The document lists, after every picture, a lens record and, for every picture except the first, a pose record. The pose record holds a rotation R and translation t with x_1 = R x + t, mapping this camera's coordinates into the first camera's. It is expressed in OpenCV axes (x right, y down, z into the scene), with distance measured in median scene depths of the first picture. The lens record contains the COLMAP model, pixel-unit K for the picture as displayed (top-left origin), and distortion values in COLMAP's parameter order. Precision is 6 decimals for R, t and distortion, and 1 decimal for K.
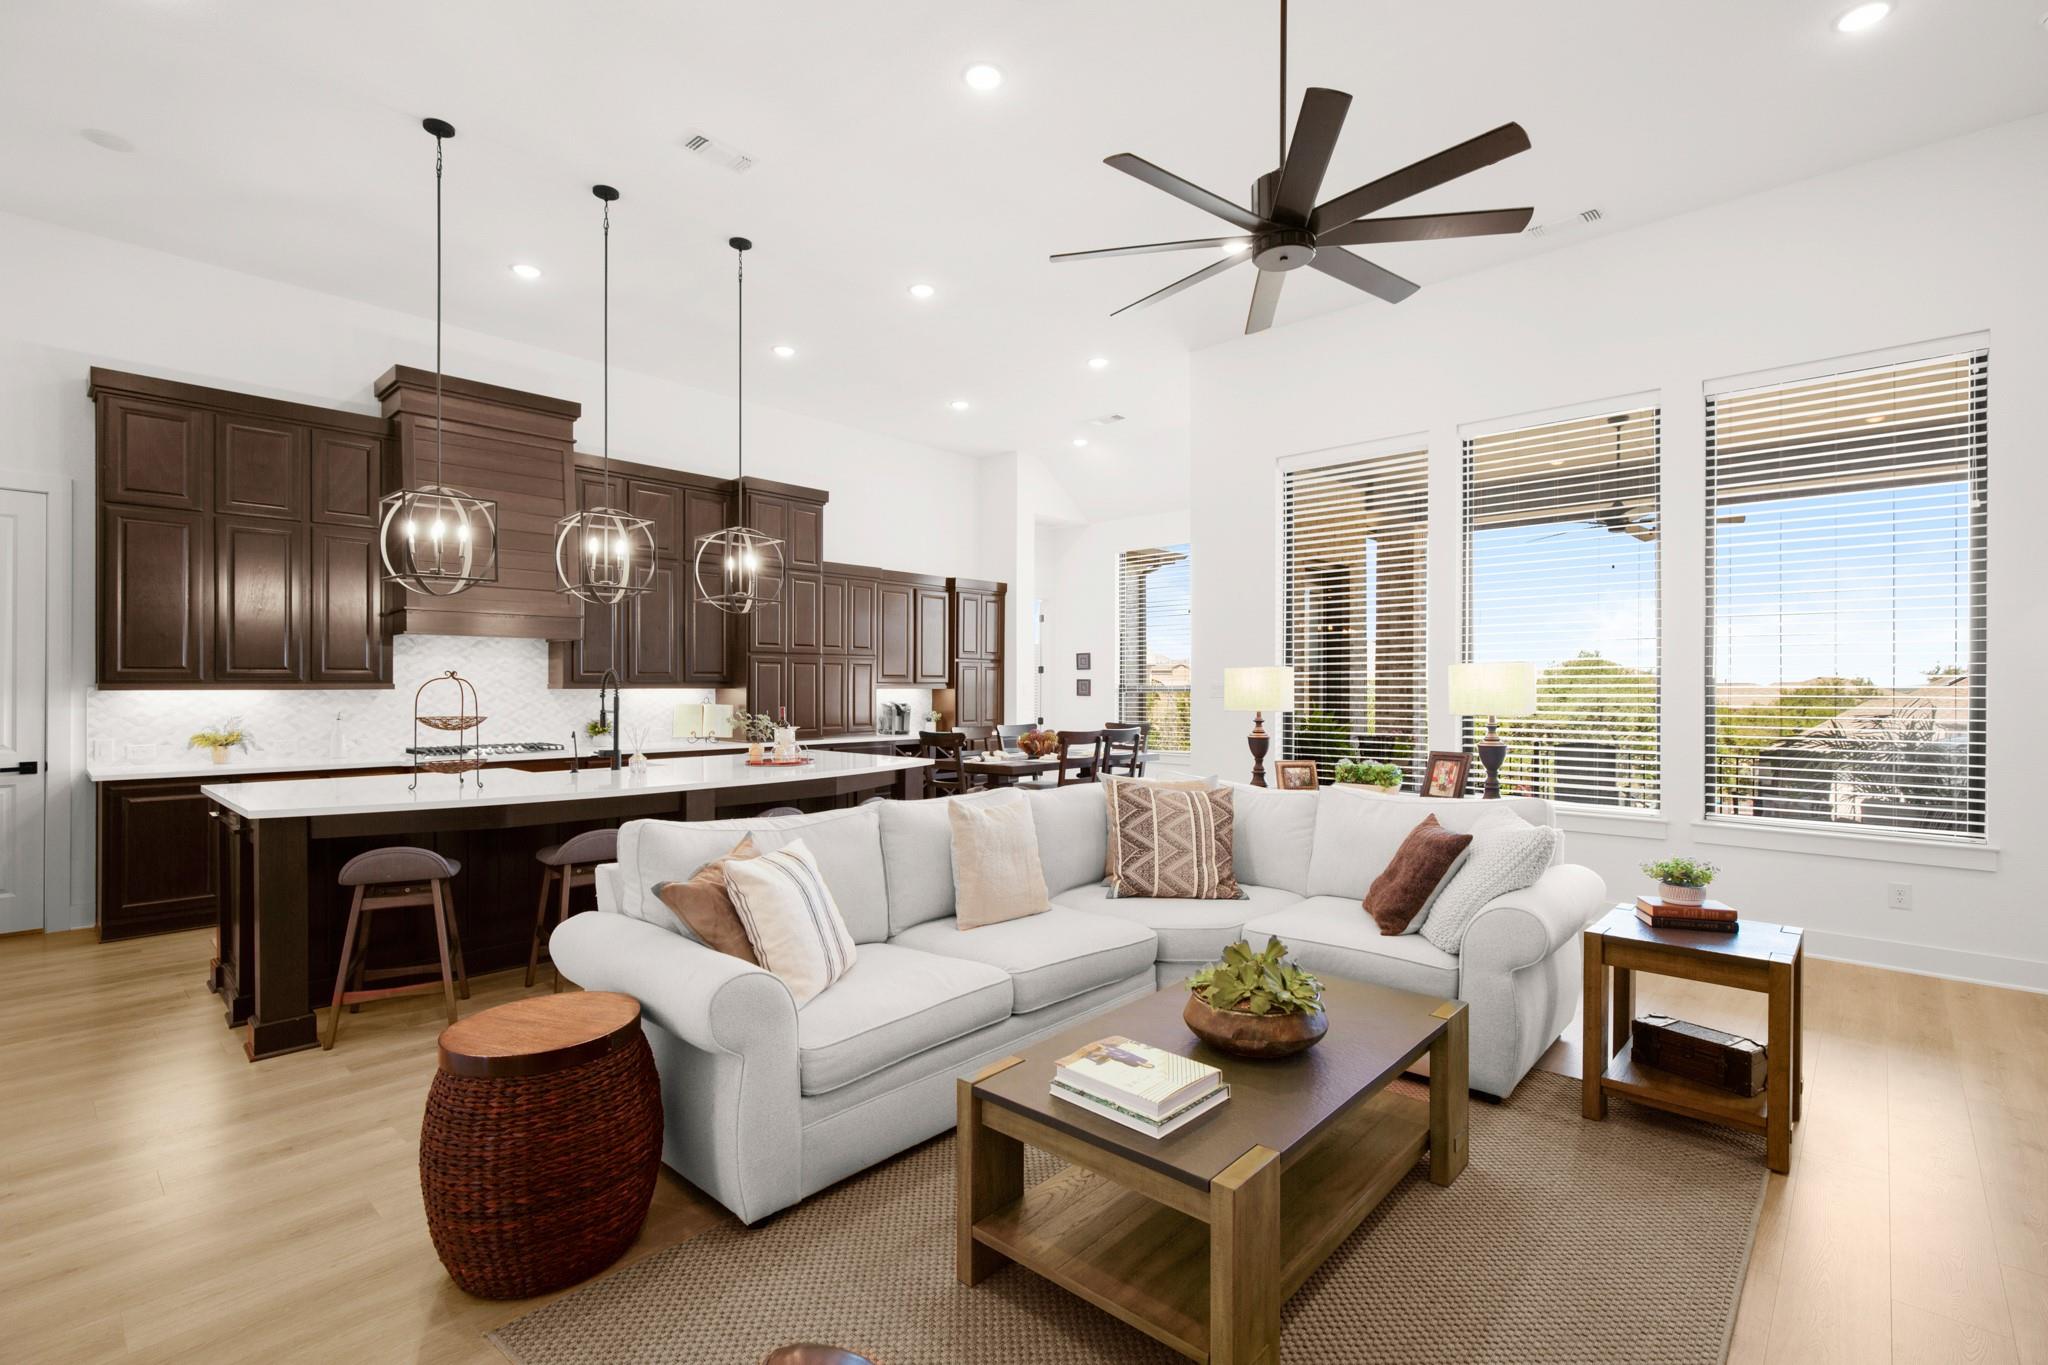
lens RADIAL K [[950.9, 0, 1035.7], [0, 950.9, 685.1], [0, 0, 1]] dist [-0.001377, 0.000842]
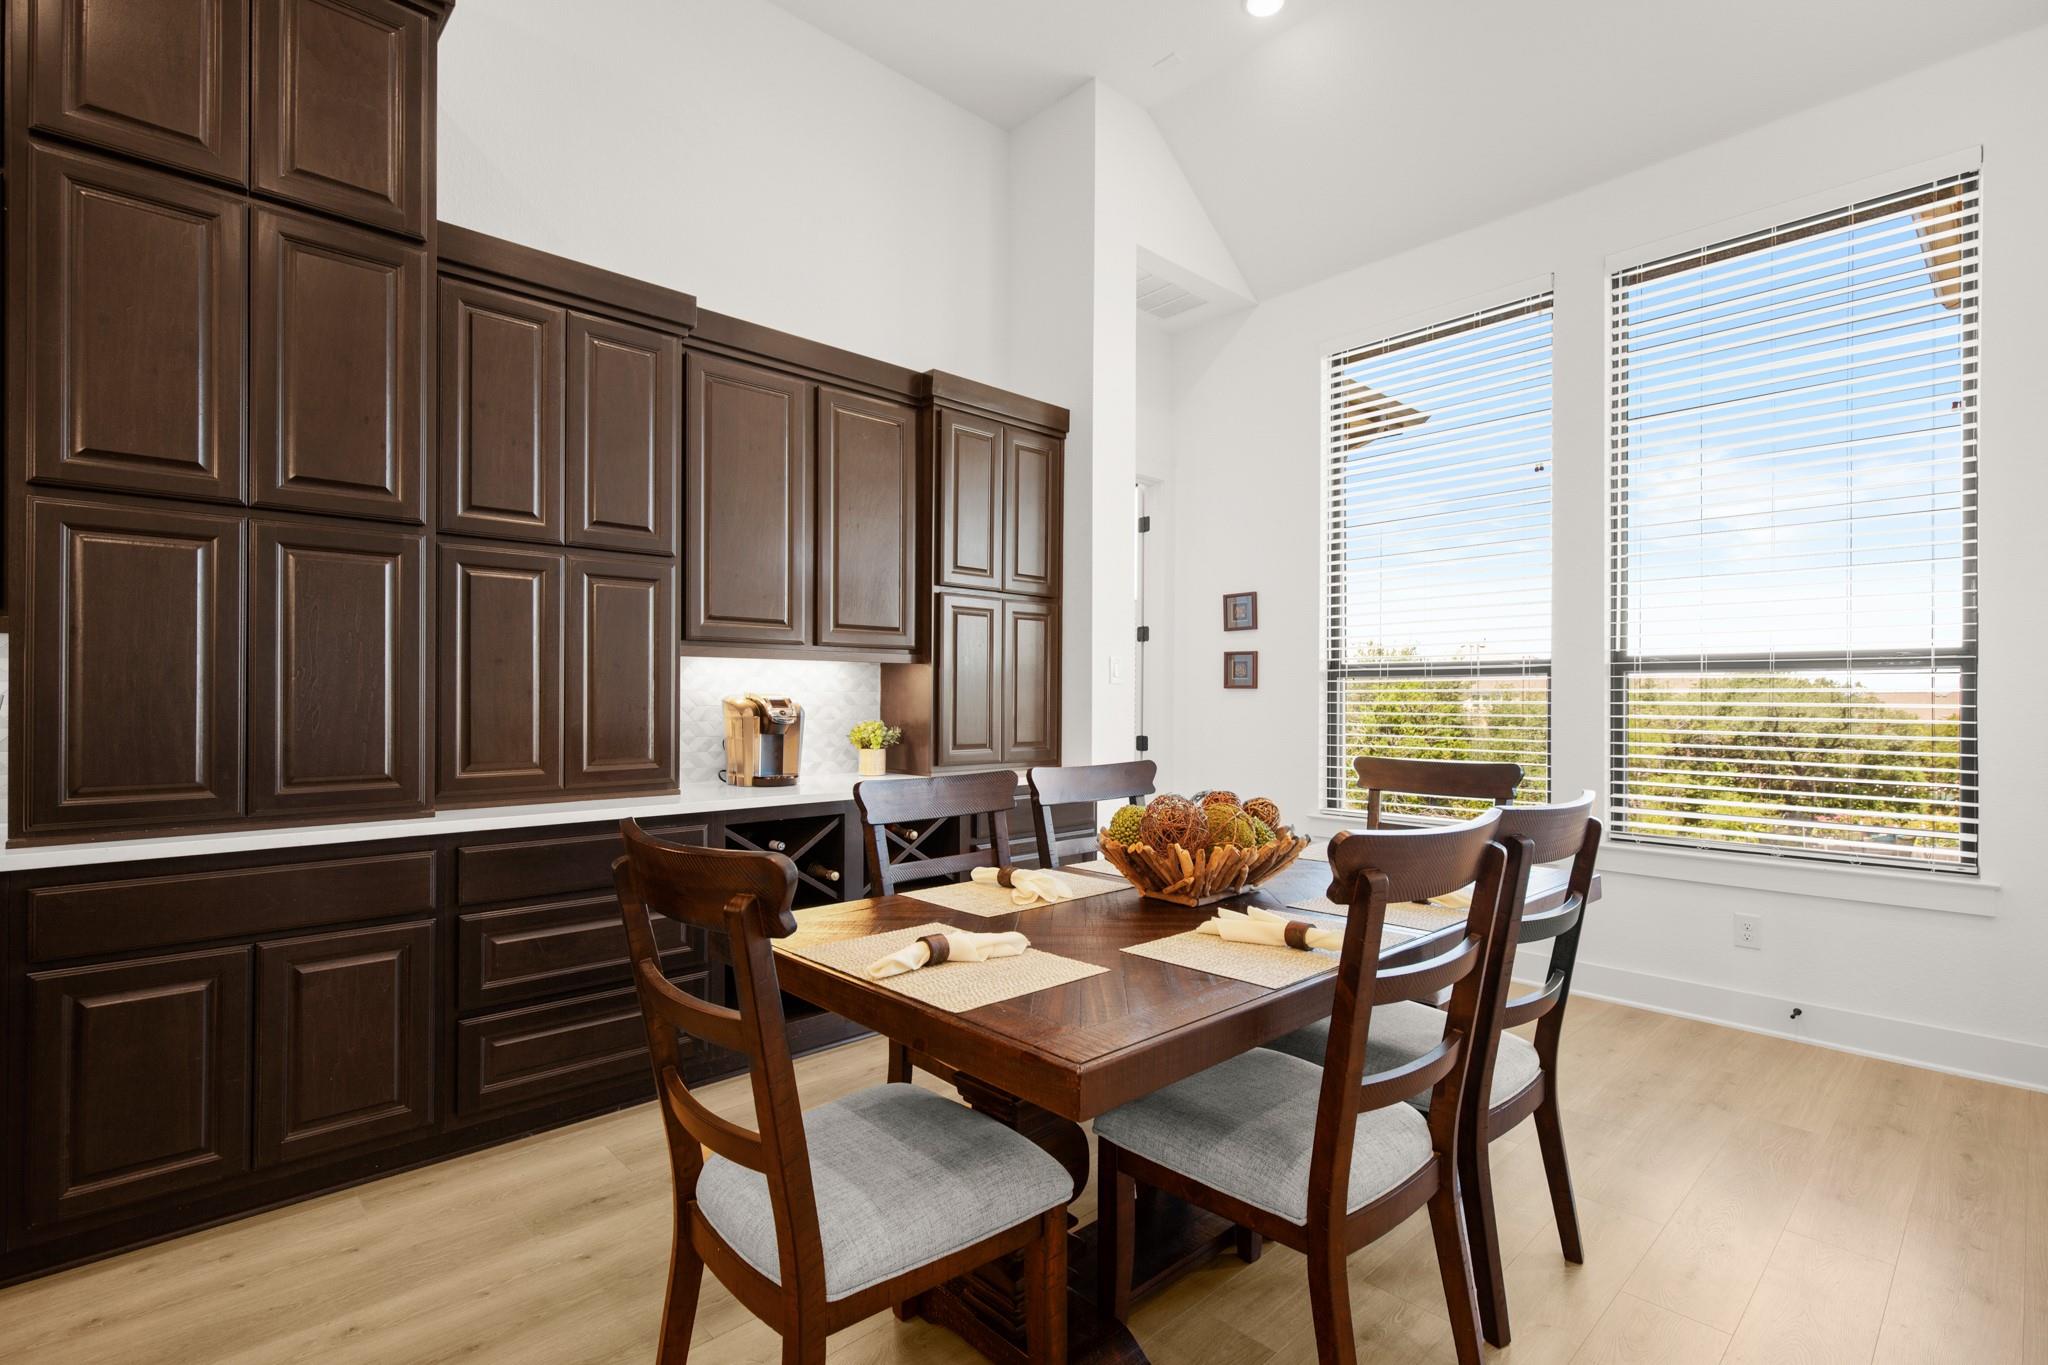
lens RADIAL K [[950.9, 0, 1029.7], [0, 950.9, 692.5], [0, 0, 1]] dist [-0.001377, 0.000842]
pose [[0.996802, 0.001539, -0.079894, -0.023172], [-0.001720, 0.999996, -0.002199, 0.025465], [0.079890, 0.002330, 0.996801, 0.971454]]
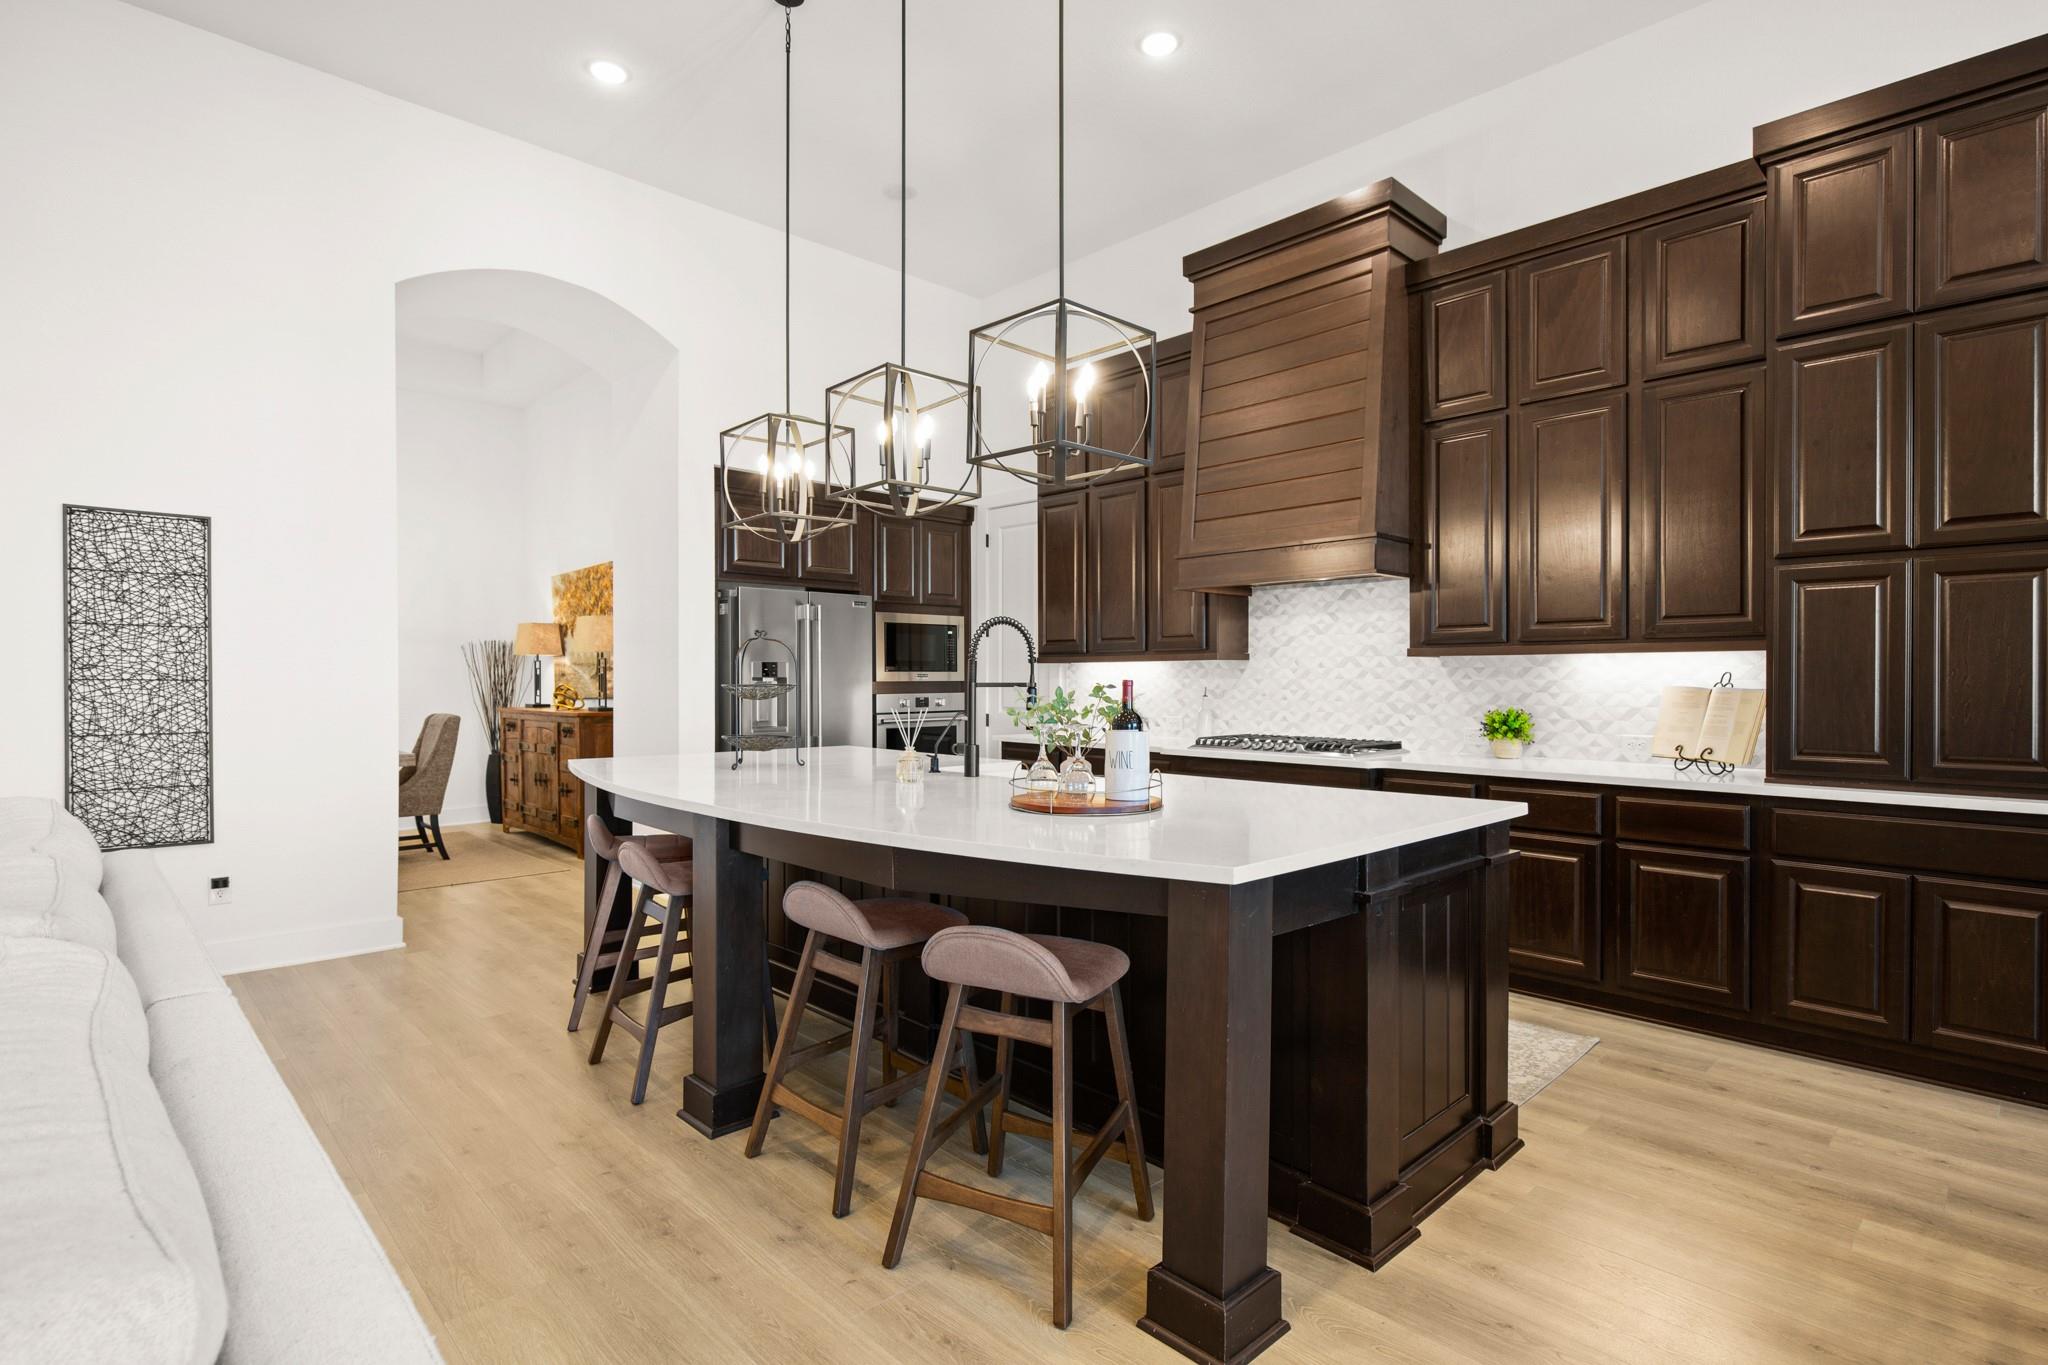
lens RADIAL K [[1003.9, 0, 1042.0], [0, 1003.9, 687.4], [0, 0, 1]] dist [-0.004267, 0.000325]
pose [[-0.059954, 0.009013, -0.998160, 0.180486], [0.001791, 0.999959, 0.008921, 0.019546], [0.998200, -0.001253, -0.059968, 0.898361]]
